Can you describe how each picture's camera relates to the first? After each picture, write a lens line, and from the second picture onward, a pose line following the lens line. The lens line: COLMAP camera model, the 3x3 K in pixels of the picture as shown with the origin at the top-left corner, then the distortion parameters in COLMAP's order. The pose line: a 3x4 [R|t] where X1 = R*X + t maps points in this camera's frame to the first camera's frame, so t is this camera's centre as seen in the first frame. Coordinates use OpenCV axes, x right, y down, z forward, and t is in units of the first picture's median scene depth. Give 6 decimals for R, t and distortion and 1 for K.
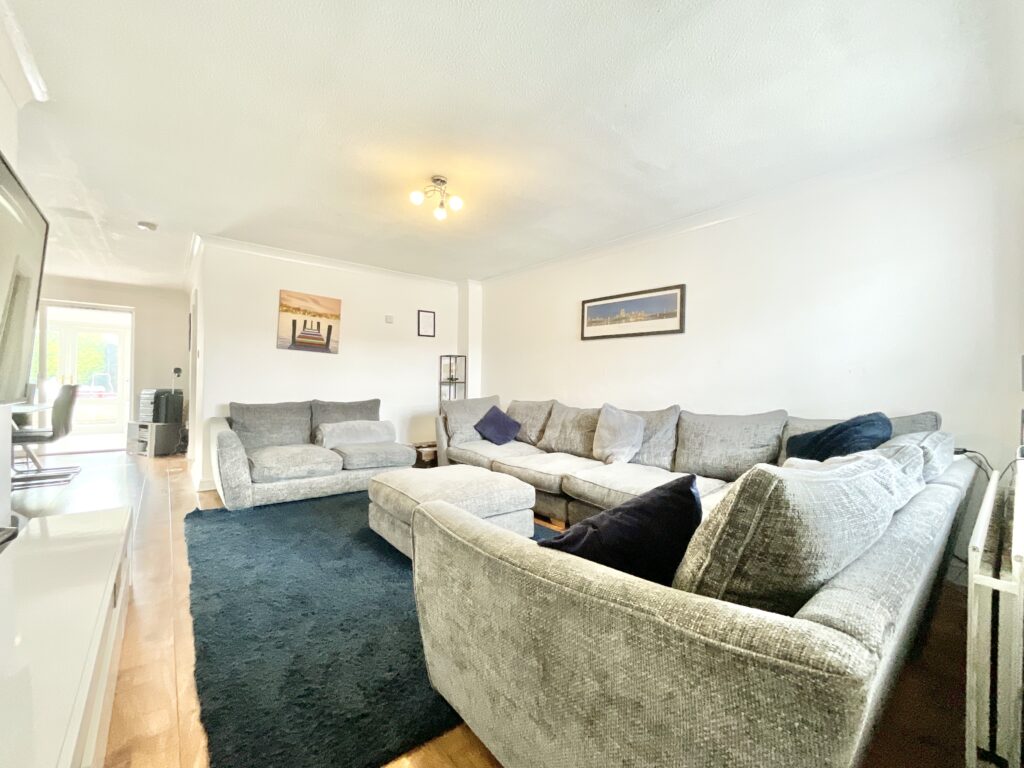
lens RADIAL K [[416.9, 0, 510.8], [0, 416.9, 382.6], [0, 0, 1]] dist [0.000592, 0.000043]
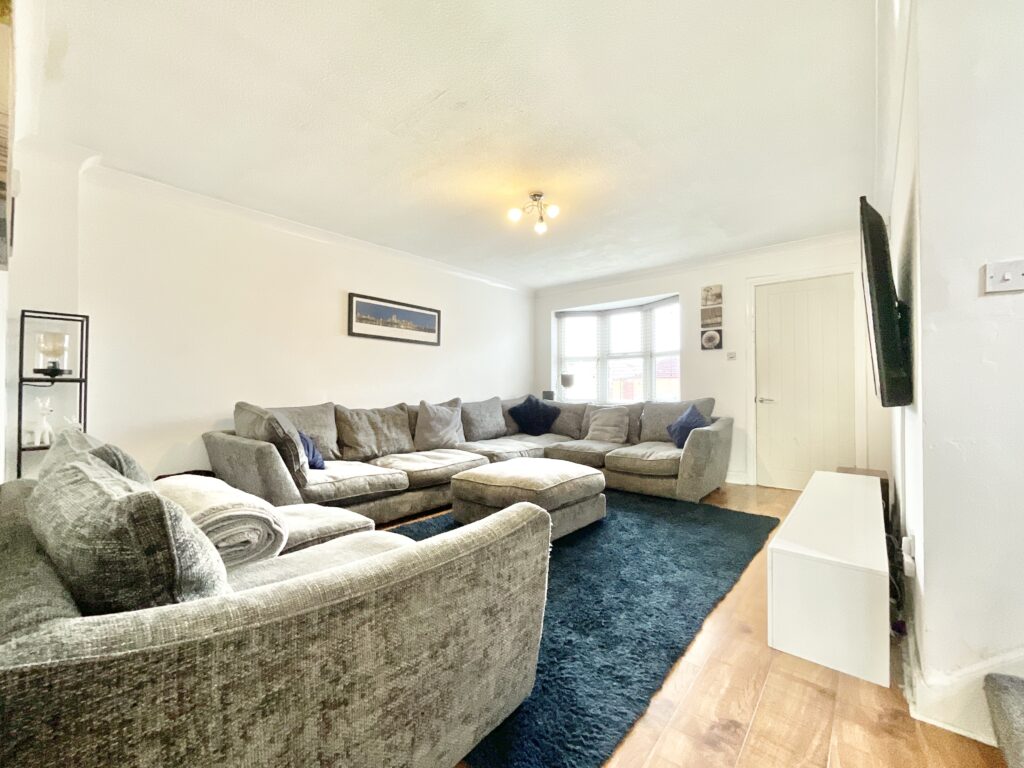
lens RADIAL K [[416.9, 0, 505.0], [0, 416.9, 385.3], [0, 0, 1]] dist [0.000592, 0.000043]
pose [[-0.141155, -0.007260, 0.989961, -0.829981], [-0.003855, 0.999970, 0.006783, 0.001502], [-0.989980, -0.002859, -0.141179, 0.827691]]
